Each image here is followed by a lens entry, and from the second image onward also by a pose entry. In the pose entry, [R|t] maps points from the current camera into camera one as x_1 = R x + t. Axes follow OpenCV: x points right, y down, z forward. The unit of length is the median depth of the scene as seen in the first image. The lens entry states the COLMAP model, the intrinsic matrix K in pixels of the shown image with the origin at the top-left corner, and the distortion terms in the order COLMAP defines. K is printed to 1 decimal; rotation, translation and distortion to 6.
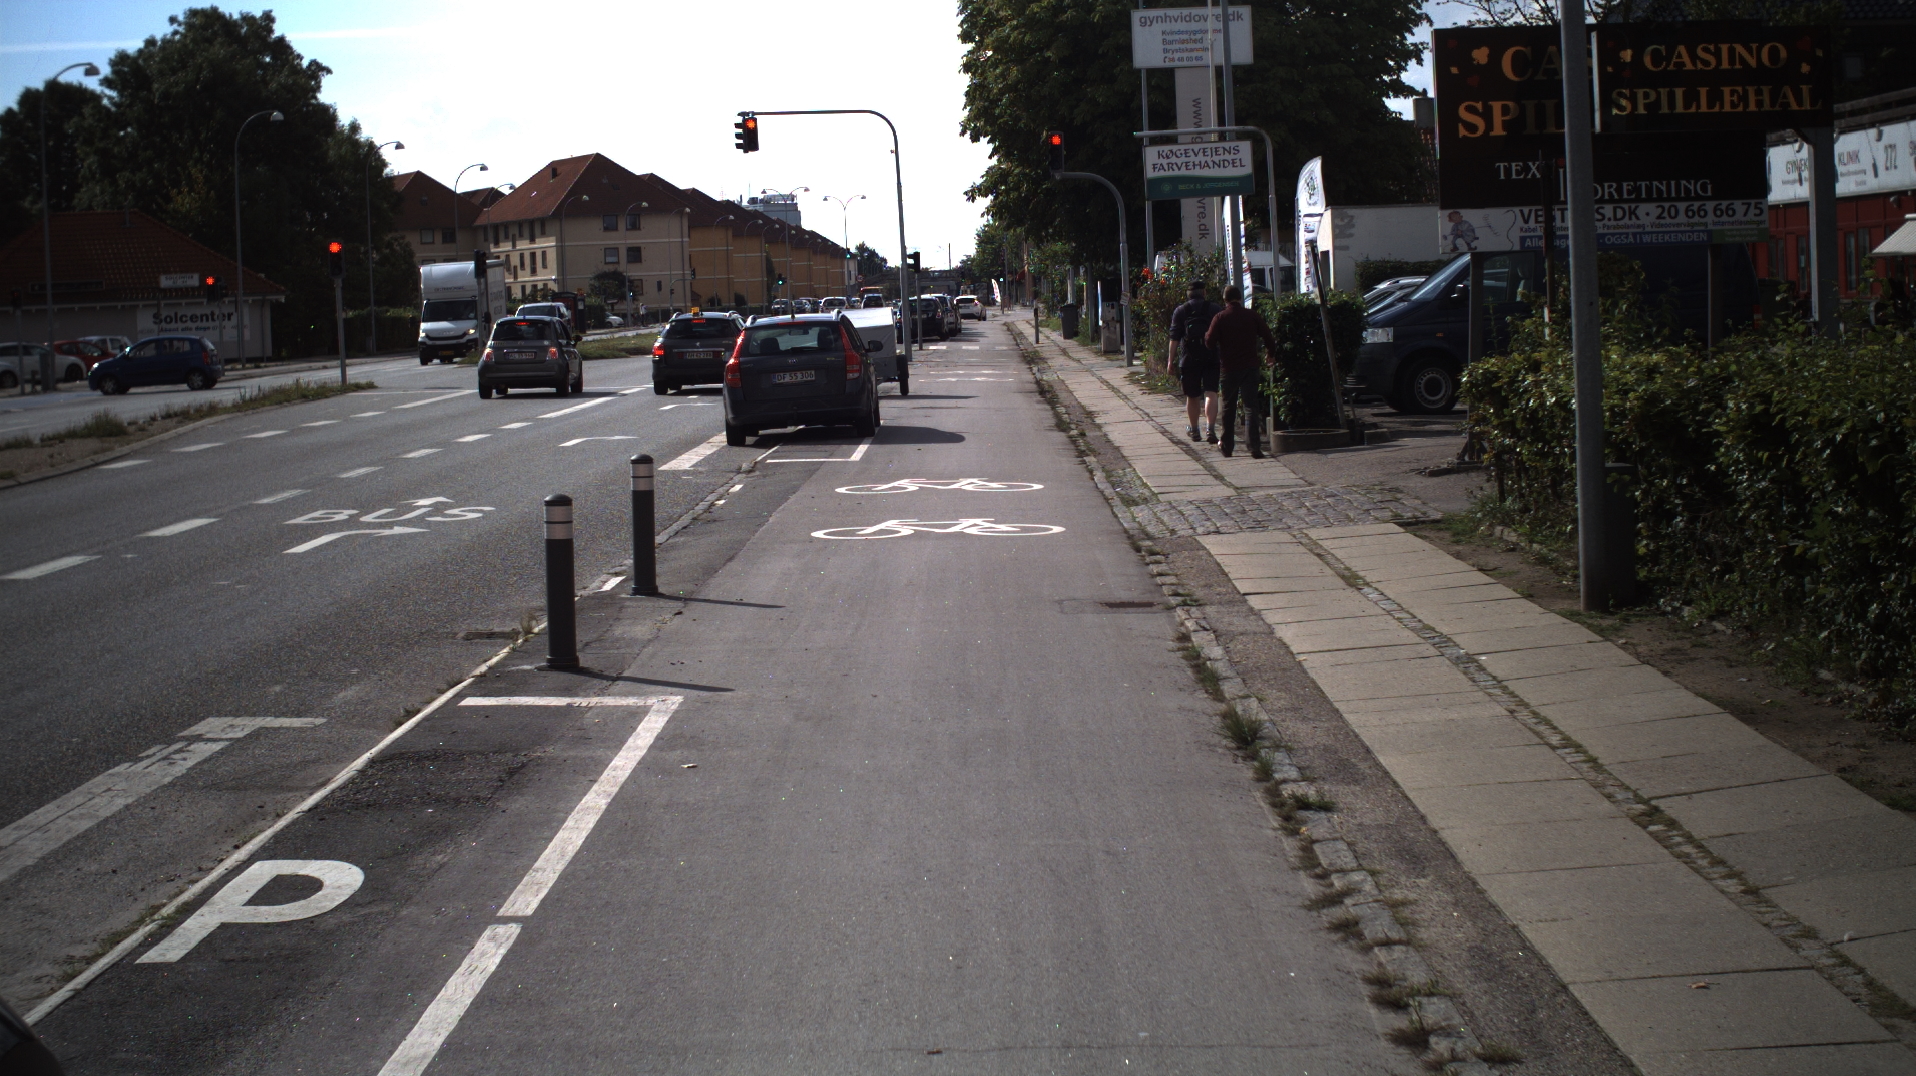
lens RADIAL K [[3368.4, 0, 958.0], [0, 3368.4, 538.0], [0, 0, 1]] dist [-0.272675, 0.217093]
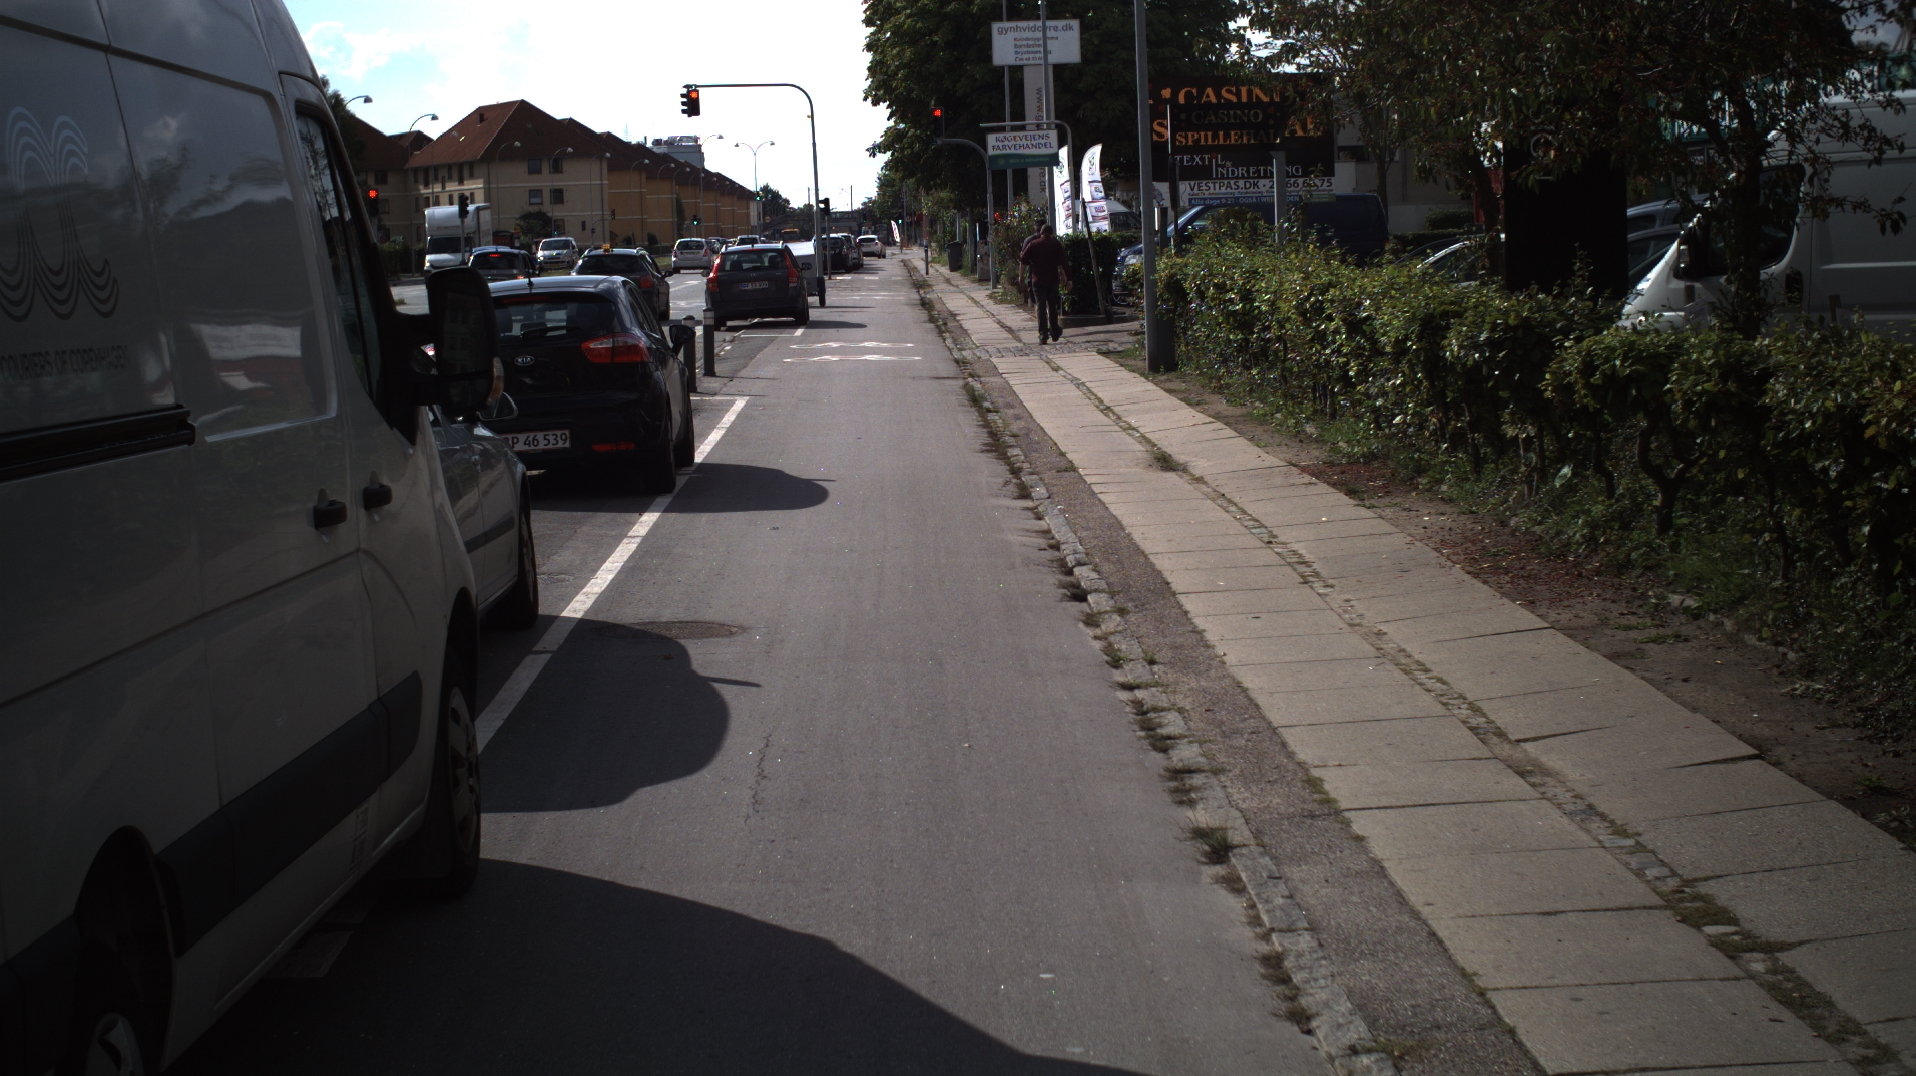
lens RADIAL K [[3368.4, 0, 958.0], [0, 3368.4, 538.0], [0, 0, 1]] dist [-0.272675, 0.217093]
pose [[0.999552, 0.003489, 0.029734, -0.000738], [-0.004006, 0.999842, 0.017347, 0.016391], [-0.029668, -0.017458, 0.999407, -0.215817]]
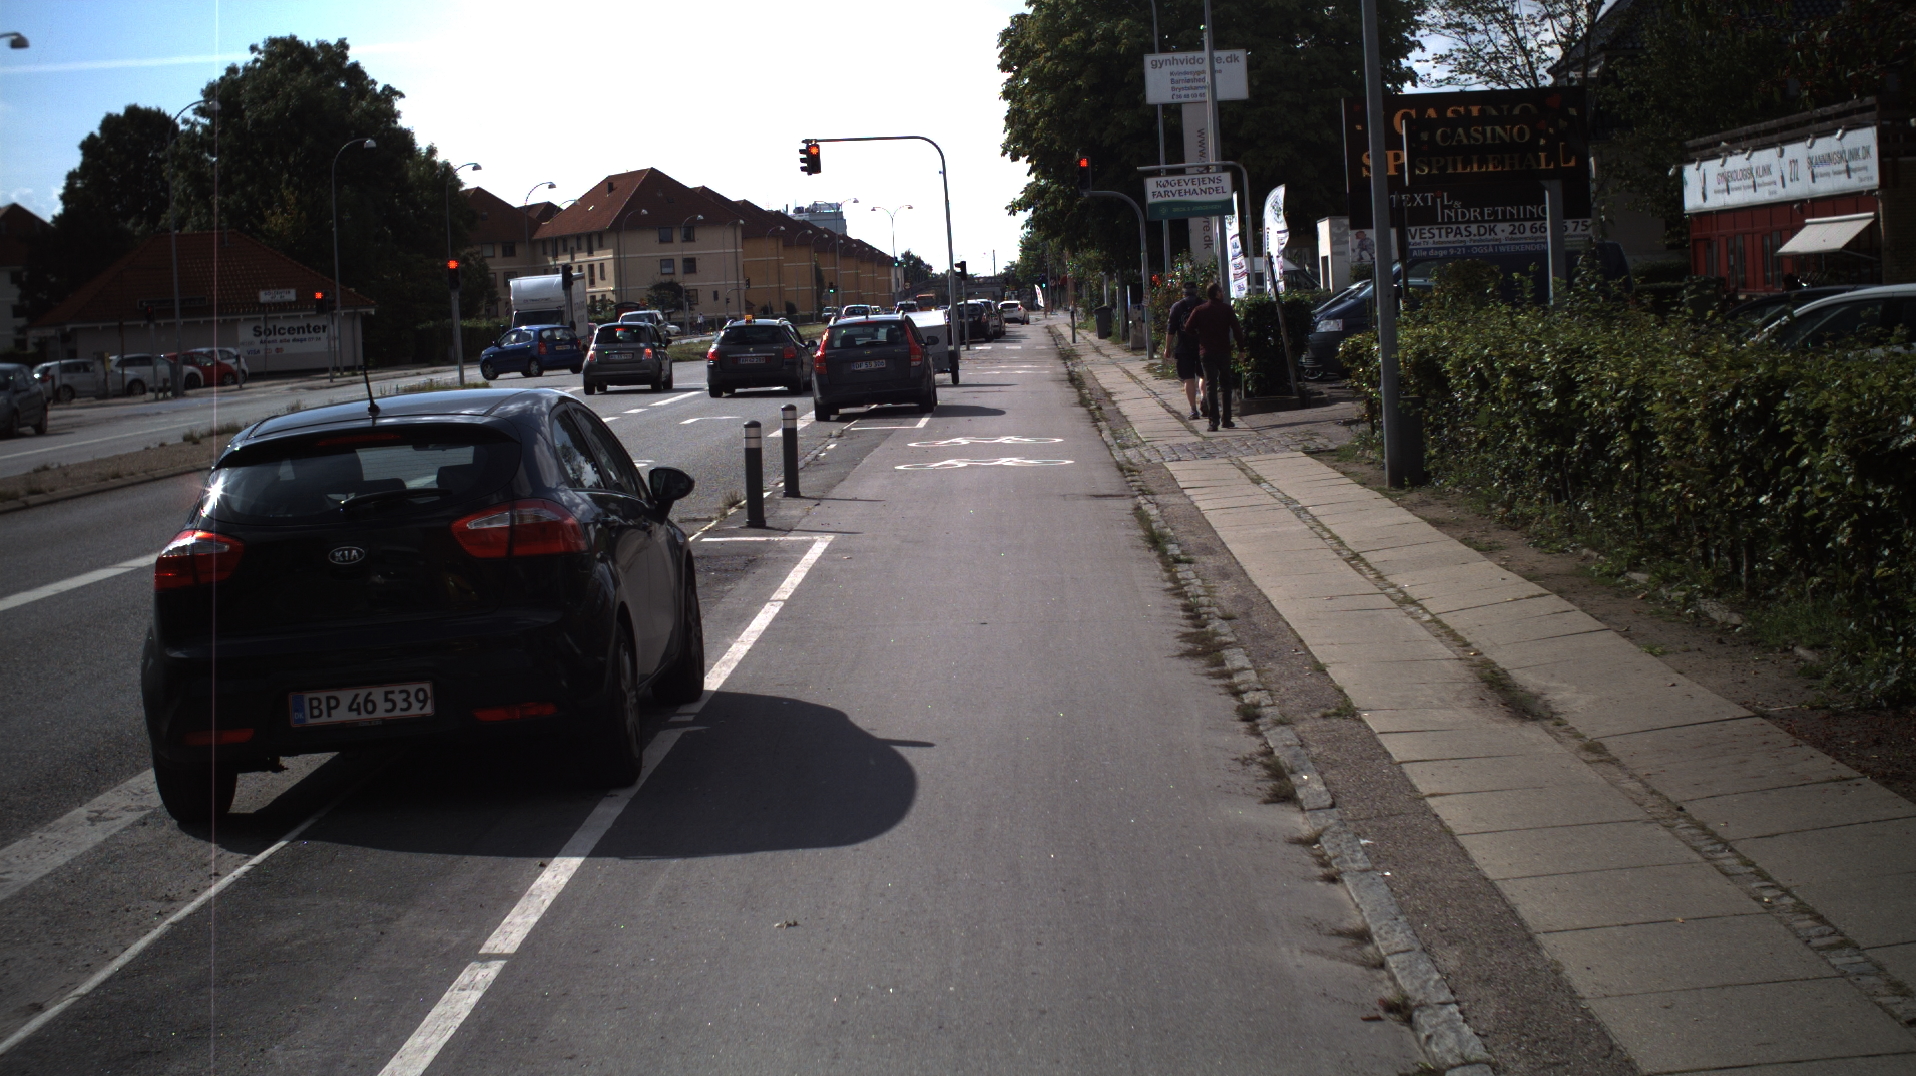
lens RADIAL K [[3368.4, 0, 958.0], [0, 3368.4, 538.0], [0, 0, 1]] dist [-0.272675, 0.217093]
pose [[0.999820, -0.012418, -0.014331, 0.000704], [0.012391, 0.999921, -0.001930, 0.008176], [0.014354, 0.001753, 0.999895, -0.107546]]
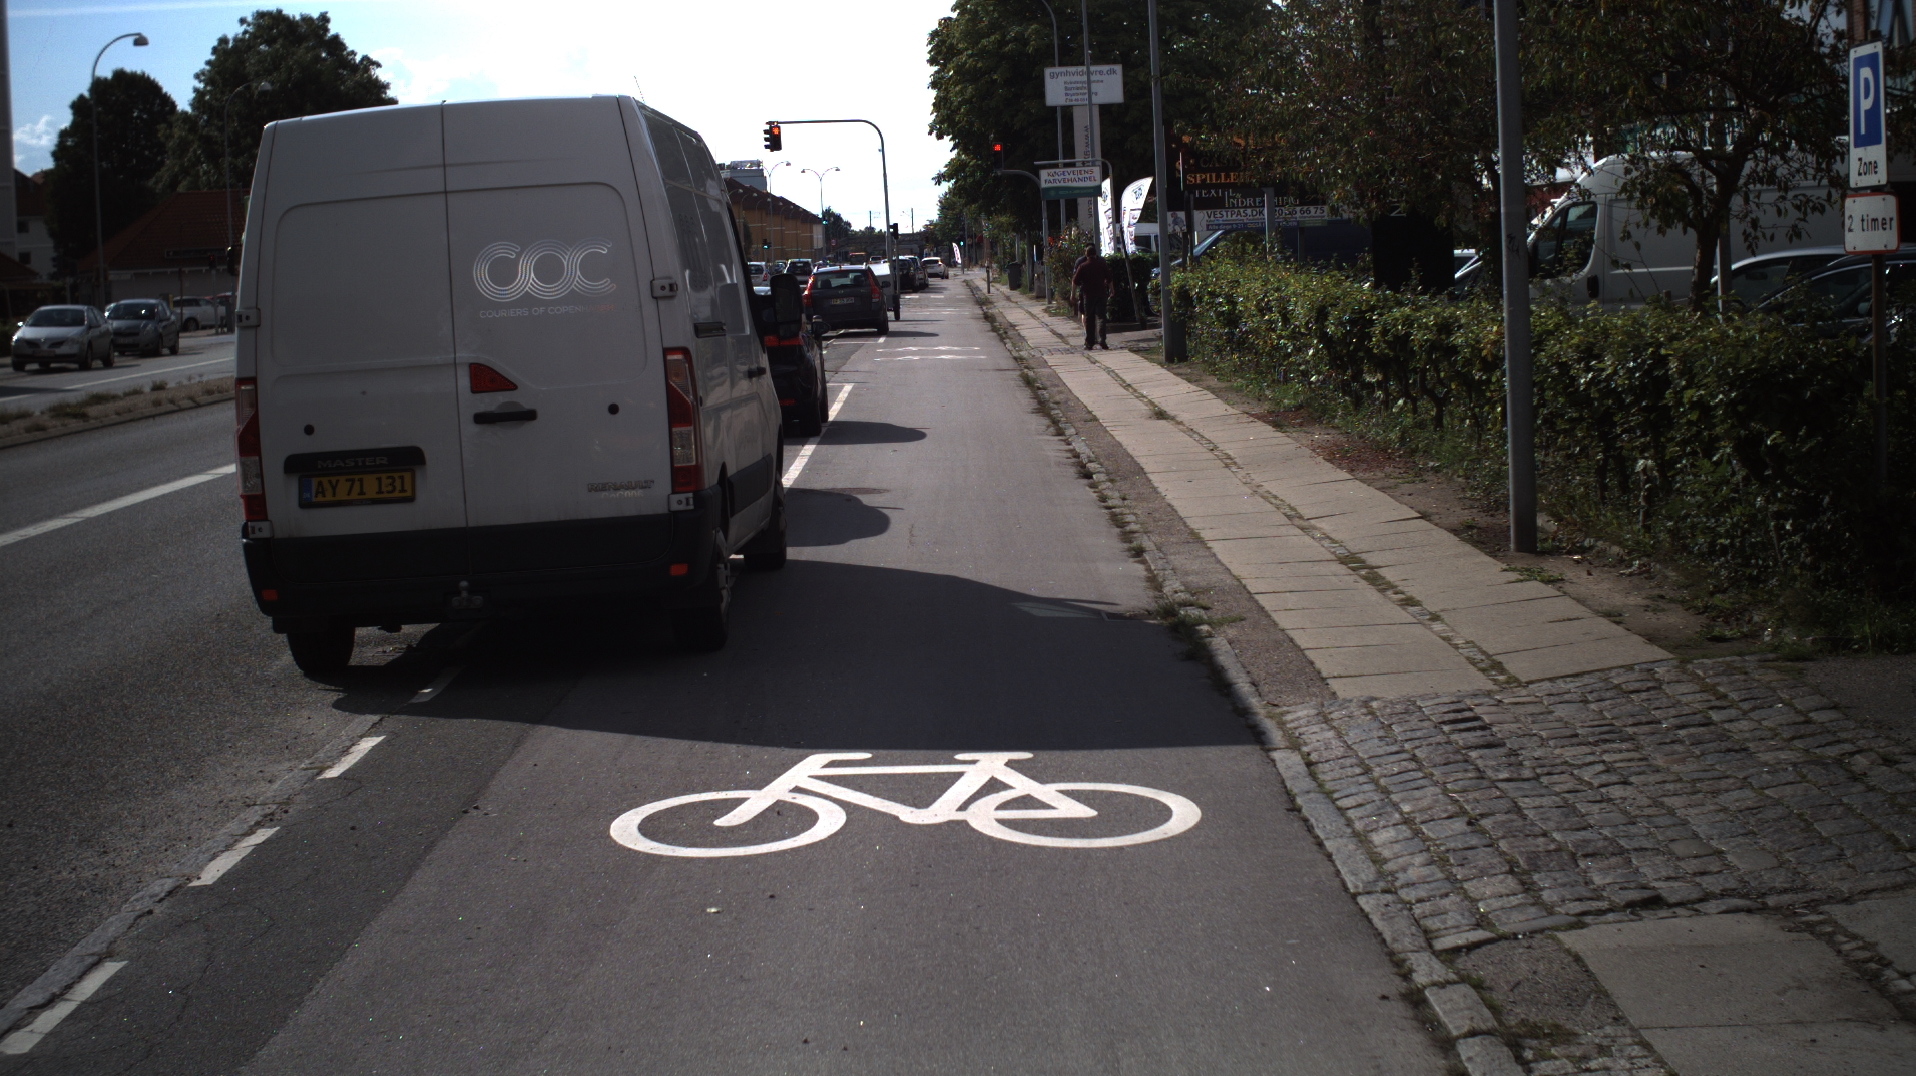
lens RADIAL K [[3368.4, 0, 958.0], [0, 3368.4, 538.0], [0, 0, 1]] dist [-0.272675, 0.217093]
pose [[0.999927, -0.004620, 0.011142, -0.003431], [0.004497, 0.999929, 0.011030, 0.024165], [-0.011193, -0.010979, 0.999877, -0.323612]]
